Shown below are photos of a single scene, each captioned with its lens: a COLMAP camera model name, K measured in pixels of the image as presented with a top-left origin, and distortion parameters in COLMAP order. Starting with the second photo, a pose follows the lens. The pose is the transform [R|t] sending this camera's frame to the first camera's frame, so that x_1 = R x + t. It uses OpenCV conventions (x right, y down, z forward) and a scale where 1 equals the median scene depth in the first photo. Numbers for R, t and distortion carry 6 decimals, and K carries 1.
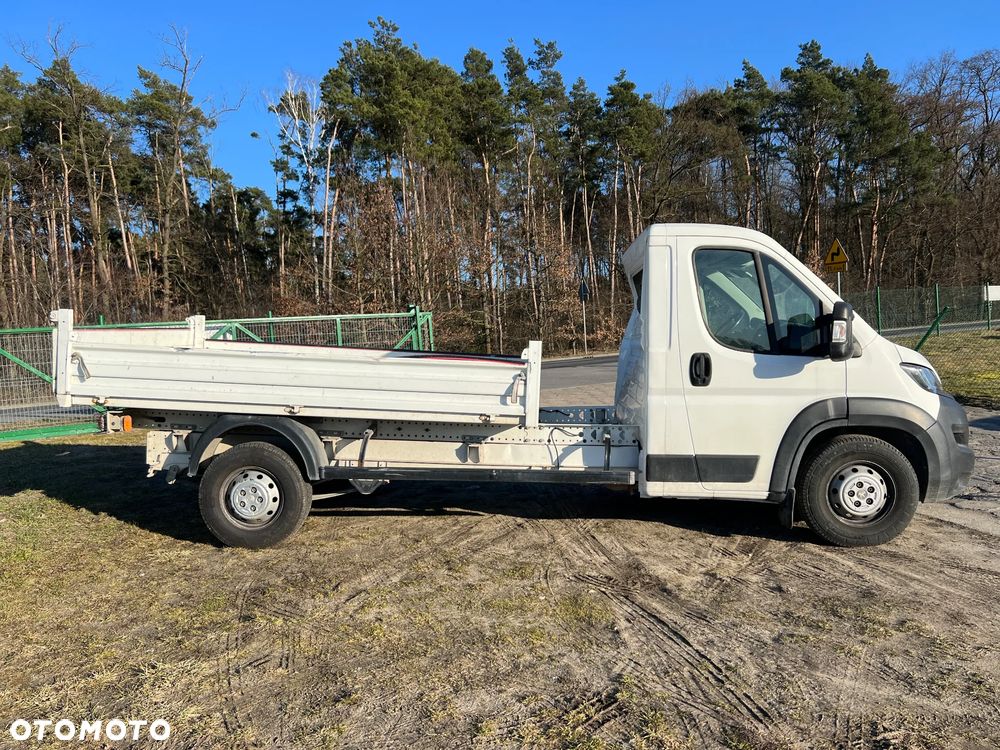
lens RADIAL K [[752.9, 0, 500.0], [0, 752.9, 375.0], [0, 0, 1]] dist [0.028221, -0.004333]
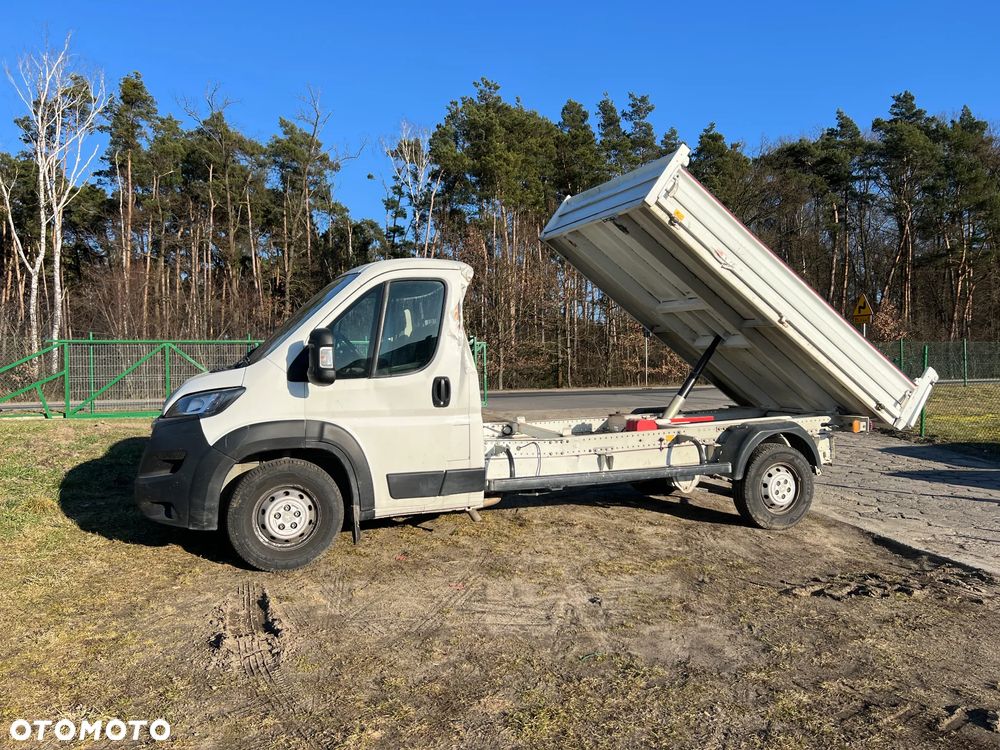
lens RADIAL K [[752.9, 0, 500.0], [0, 752.9, 375.0], [0, 0, 1]] dist [0.028221, -0.004333]
pose [[0.990205, 0.052768, -0.129266, 0.025463], [-0.057712, 0.997726, -0.034804, 0.004391], [0.127136, 0.041923, 0.990999, -0.072738]]
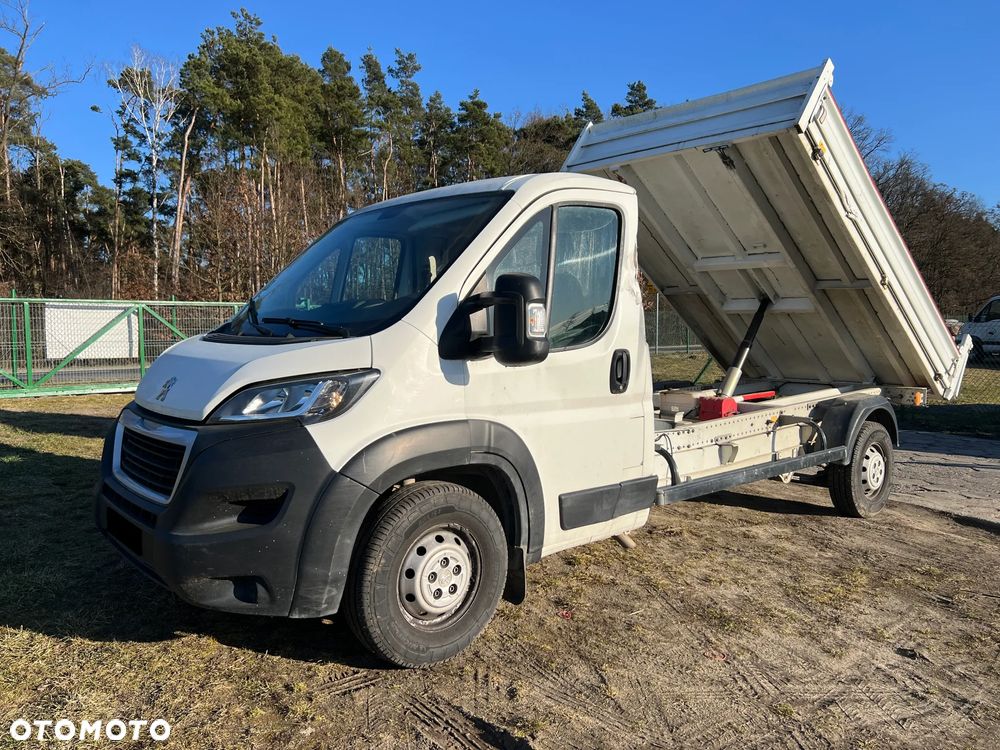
lens RADIAL K [[752.9, 0, 500.0], [0, 752.9, 375.0], [0, 0, 1]] dist [0.028221, -0.004333]
pose [[0.975420, 0.039901, 0.216712, -0.019003], [-0.039036, 0.999204, -0.008277, 0.004964], [-0.216870, -0.000386, 0.976200, -0.041476]]
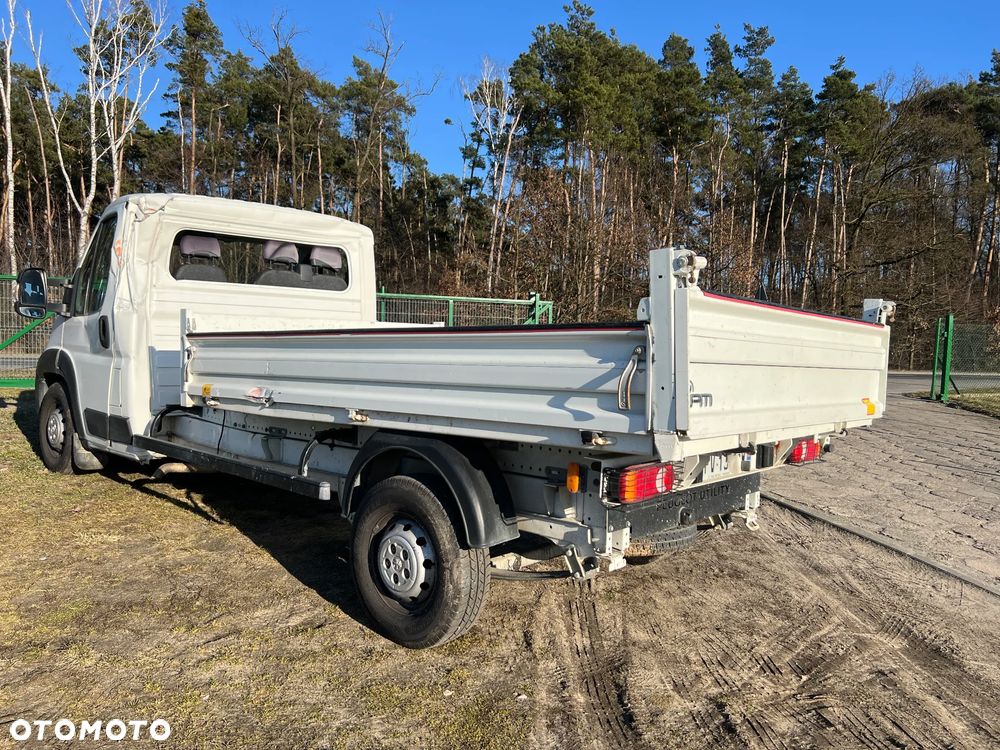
lens RADIAL K [[751.7, 0, 496.4], [0, 751.7, 378.1], [0, 0, 1]] dist [0.030806, -0.002779]
pose [[0.966386, 0.107449, -0.233567, 0.015865], [-0.104975, 0.994208, 0.023035, -0.001150], [0.234689, 0.002258, 0.972068, 0.022617]]
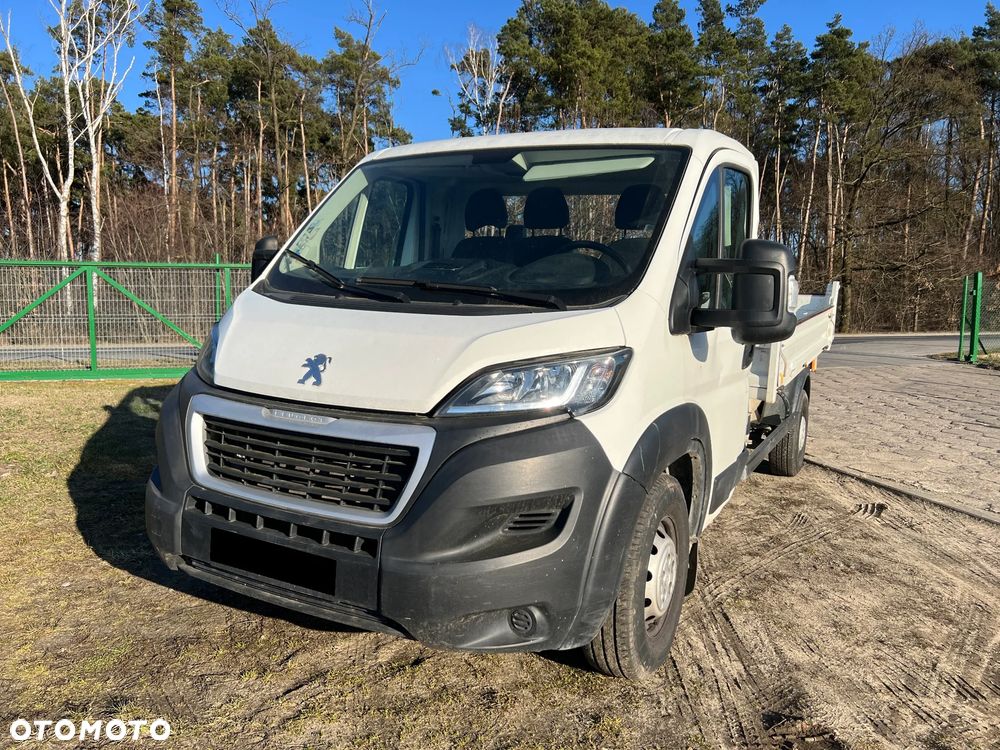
lens RADIAL K [[756.7, 0, 497.5], [0, 756.7, 373.9], [0, 0, 1]] dist [0.028432, -0.000143]
pose [[0.972523, 0.080247, -0.218540, 0.006246], [-0.071638, 0.996320, 0.047049, -0.000120], [0.221511, -0.030100, 0.974693, 0.030222]]
